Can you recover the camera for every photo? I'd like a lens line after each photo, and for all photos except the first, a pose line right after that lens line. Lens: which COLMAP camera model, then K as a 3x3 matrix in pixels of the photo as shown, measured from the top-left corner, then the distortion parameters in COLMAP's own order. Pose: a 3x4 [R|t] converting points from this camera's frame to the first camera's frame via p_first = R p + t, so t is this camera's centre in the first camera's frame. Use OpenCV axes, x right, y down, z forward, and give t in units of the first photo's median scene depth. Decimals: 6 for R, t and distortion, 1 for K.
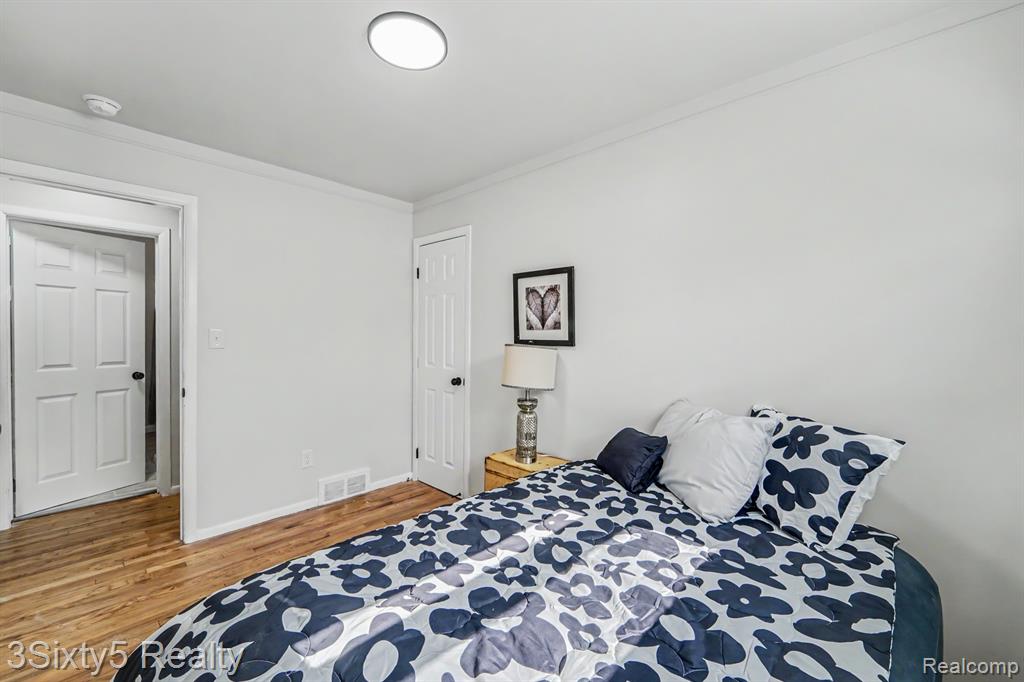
lens RADIAL K [[418.9, 0, 507.6], [0, 418.9, 338.8], [0, 0, 1]] dist [-0.000389, -0.000008]
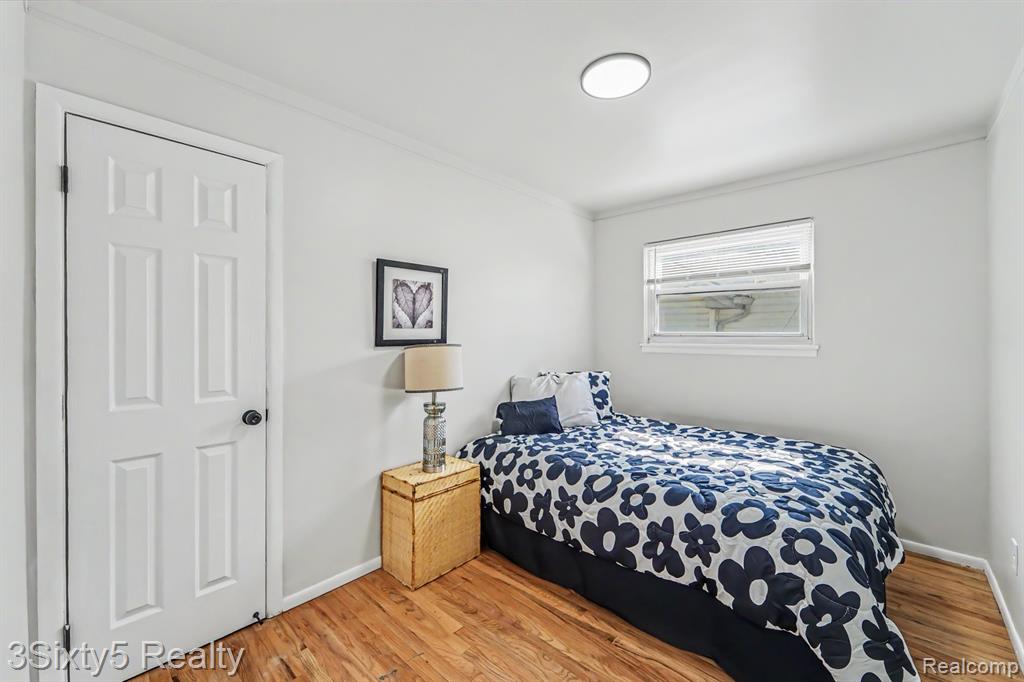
lens RADIAL K [[418.9, 0, 507.6], [0, 418.9, 333.8], [0, 0, 1]] dist [-0.000389, -0.000008]
pose [[-0.019779, -0.008079, 0.999772, -0.851143], [0.009068, 0.999925, 0.008260, -0.015854], [-0.999763, 0.009229, -0.019704, 0.820206]]
